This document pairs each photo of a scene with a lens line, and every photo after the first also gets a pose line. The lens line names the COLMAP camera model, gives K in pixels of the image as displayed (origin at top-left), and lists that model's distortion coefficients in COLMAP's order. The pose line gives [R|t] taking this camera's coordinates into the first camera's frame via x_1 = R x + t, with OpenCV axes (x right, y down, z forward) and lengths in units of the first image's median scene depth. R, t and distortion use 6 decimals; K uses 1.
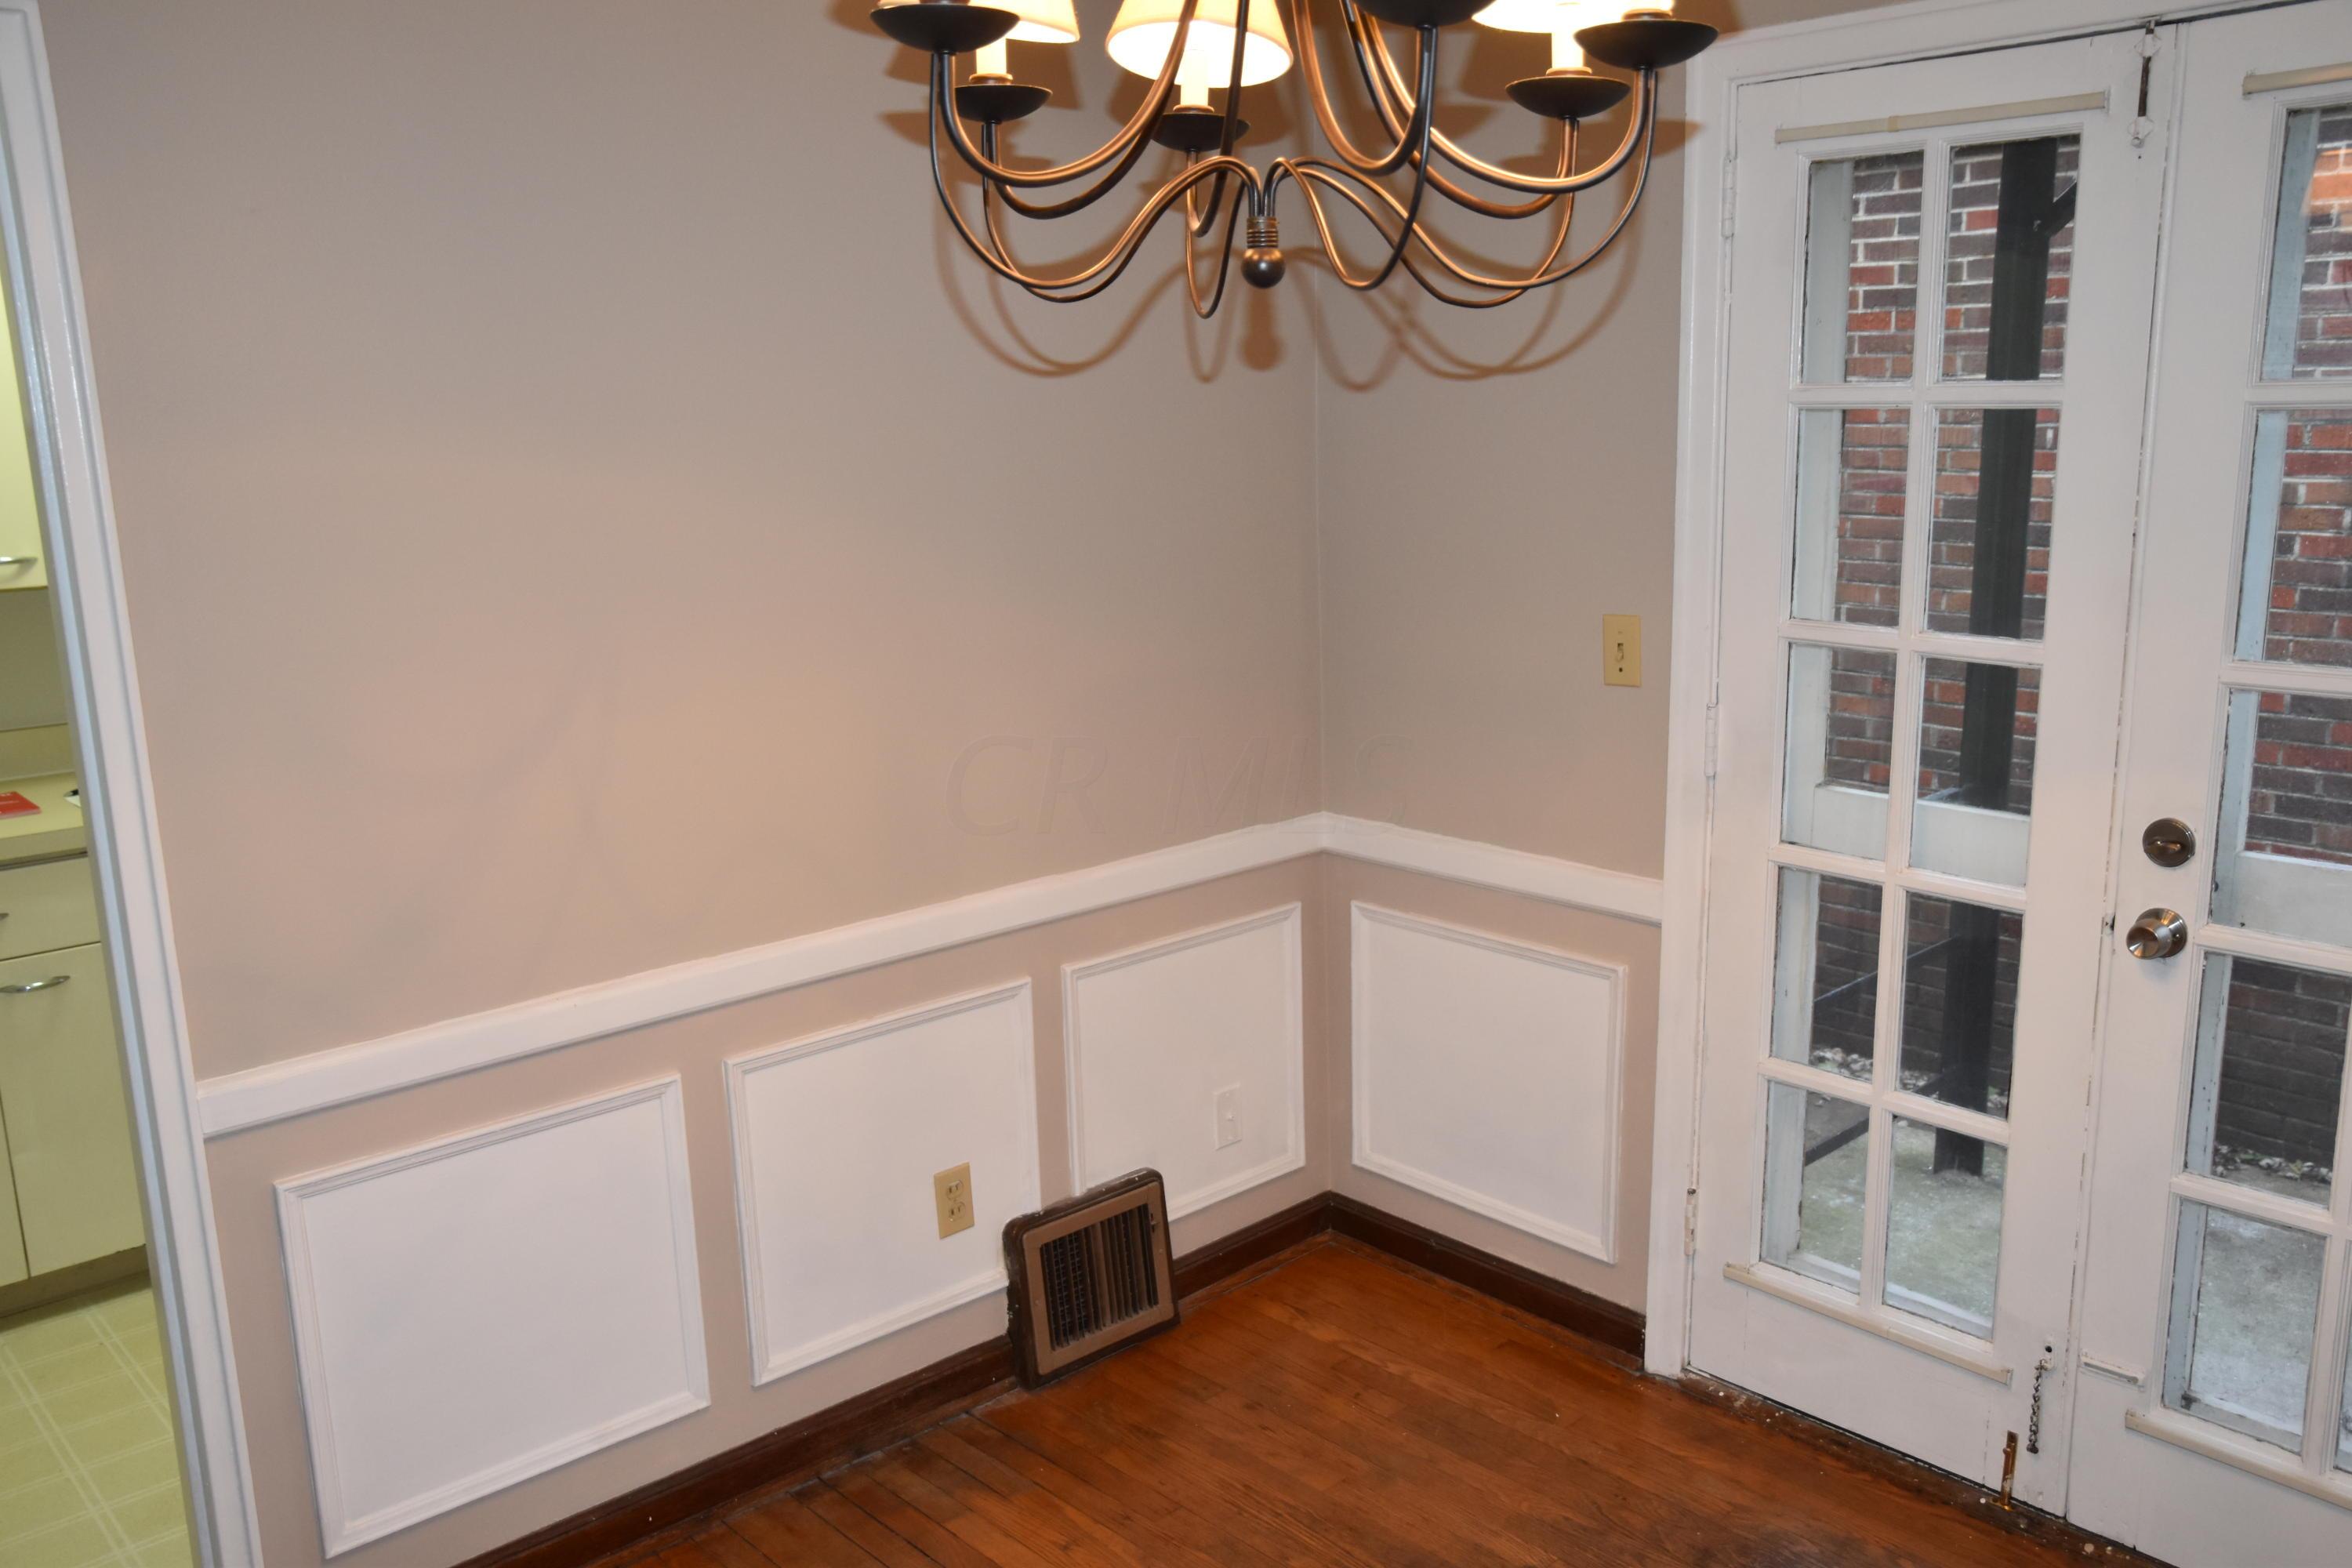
lens RADIAL K [[1916.8, 0, 1190.7], [0, 1916.8, 794.0], [0, 0, 1]] dist [-0.077955, 0.112586]
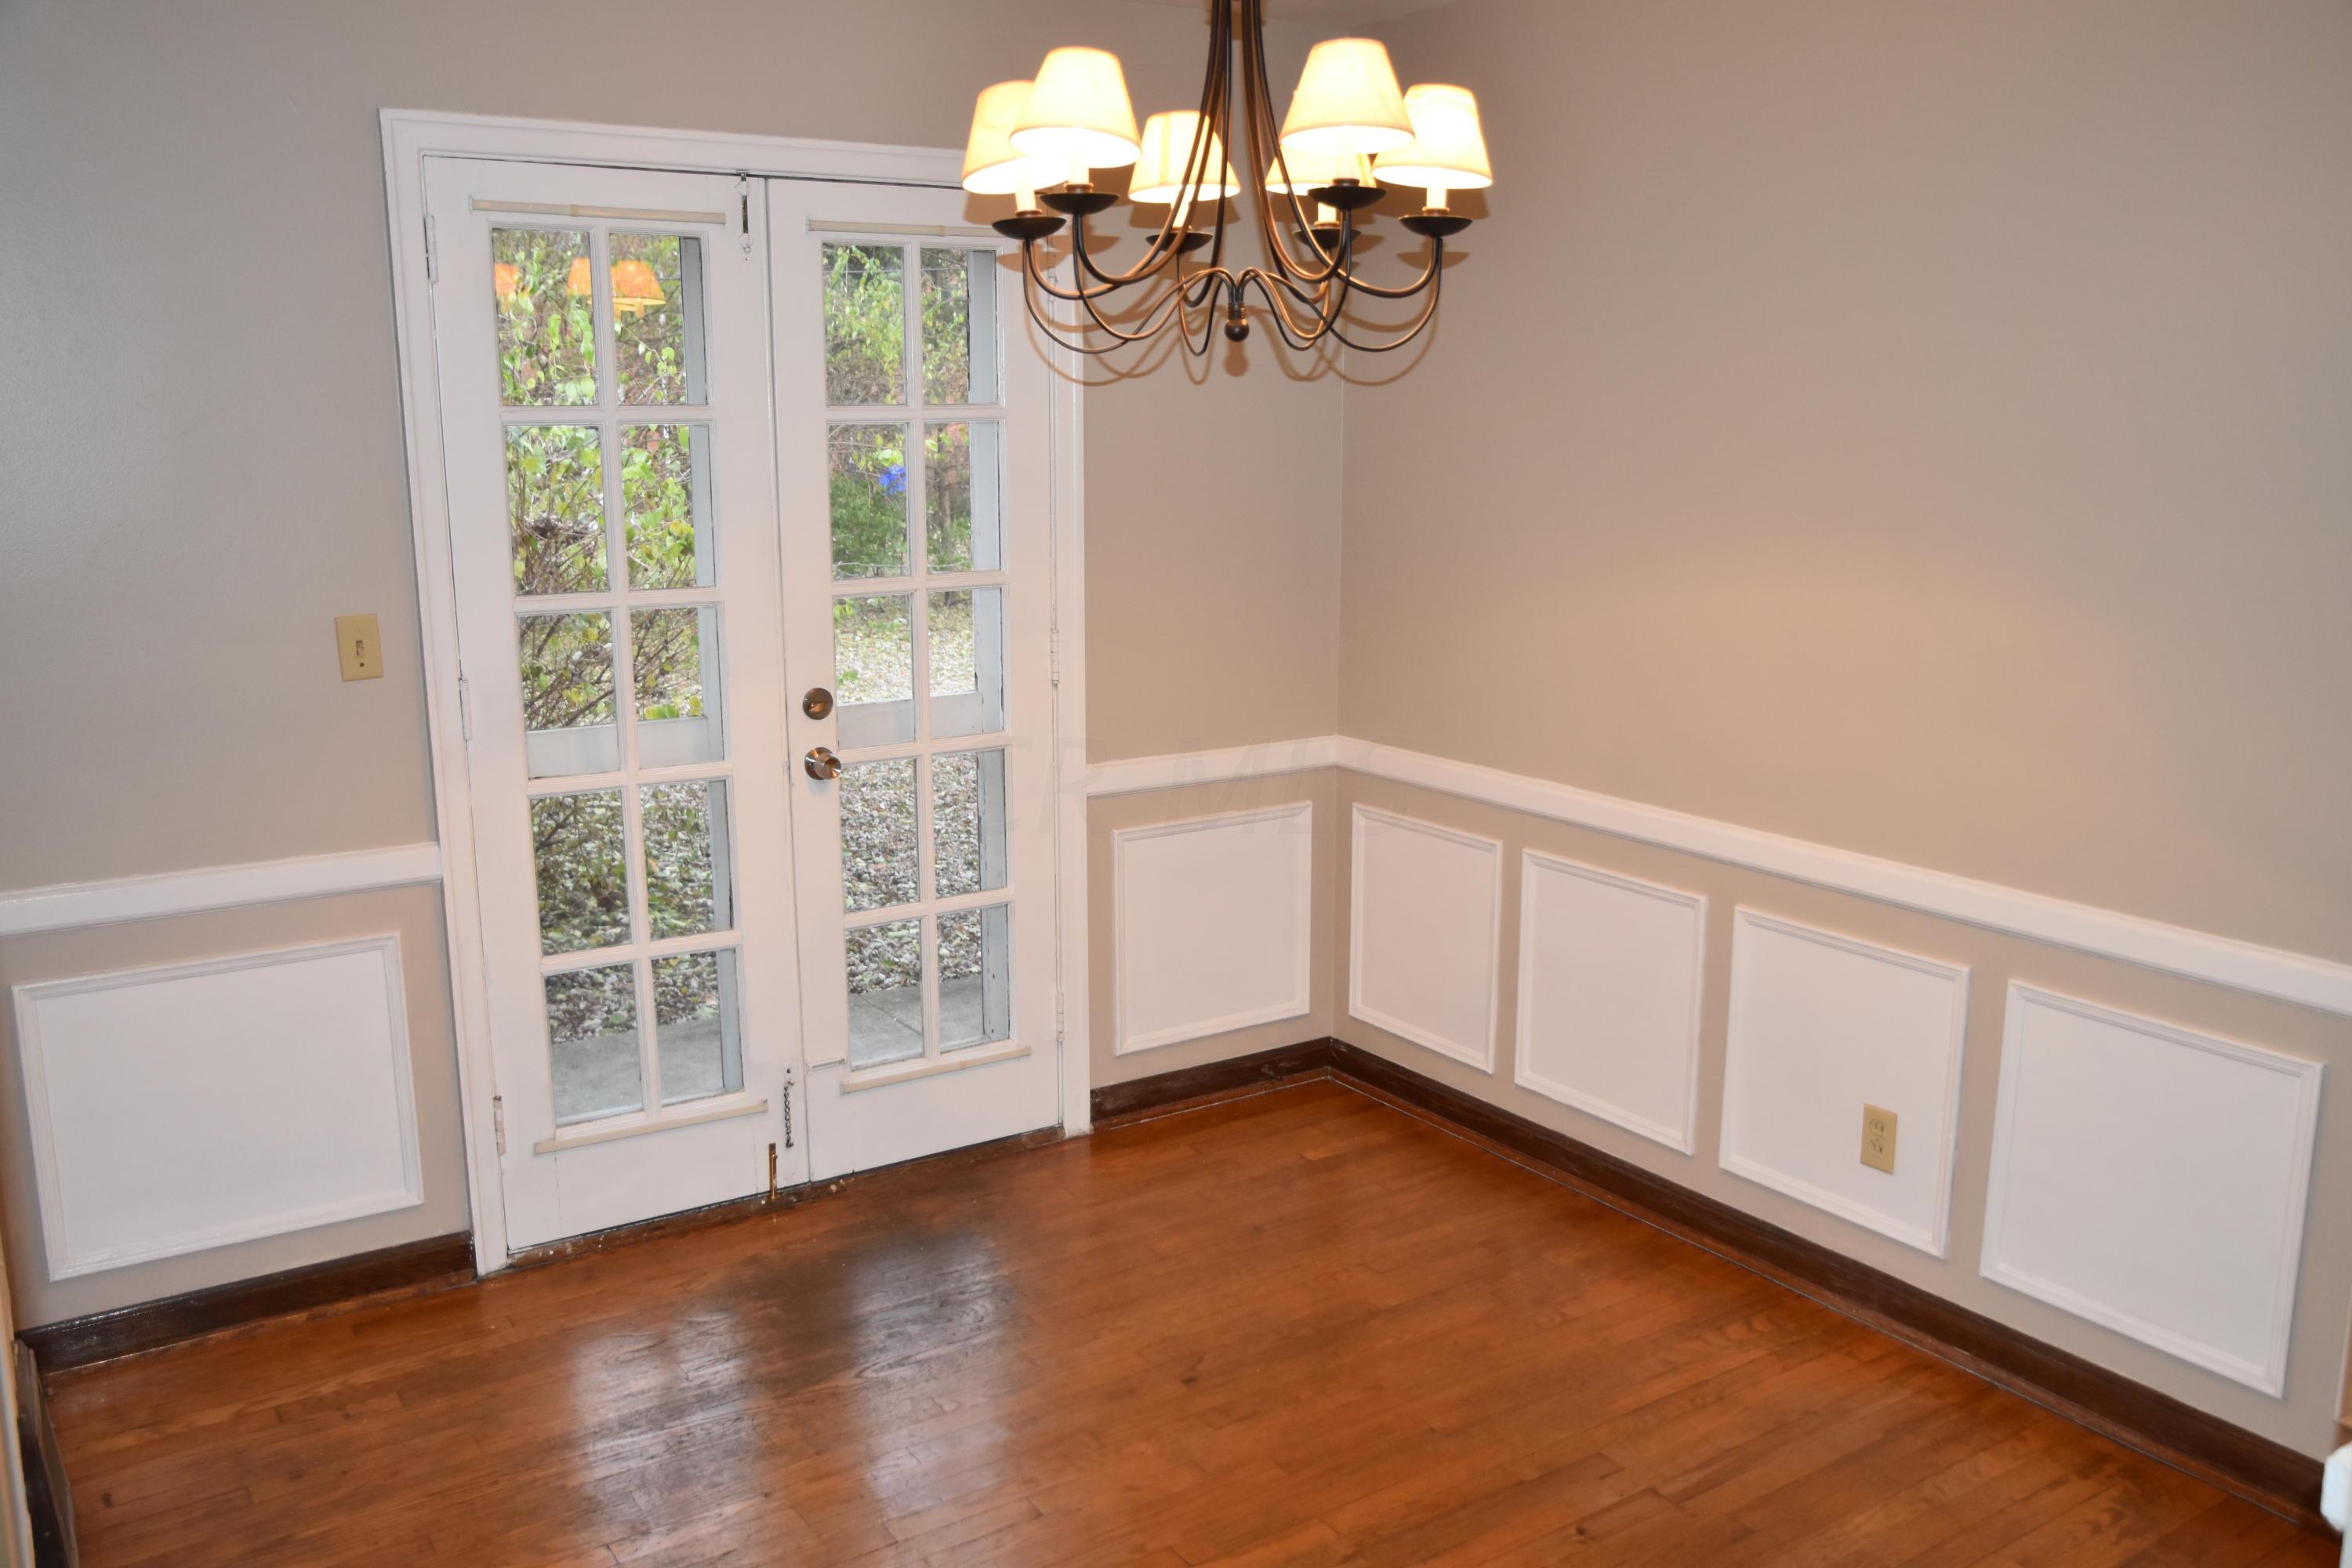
lens RADIAL K [[1916.8, 0, 1194.2], [0, 1916.8, 782.9], [0, 0, 1]] dist [-0.077955, 0.112586]
pose [[0.154423, -0.172225, 0.972878, -0.847902], [0.202927, 0.969225, 0.139368, -0.058661], [-0.966941, 0.175901, 0.184620, 0.376929]]
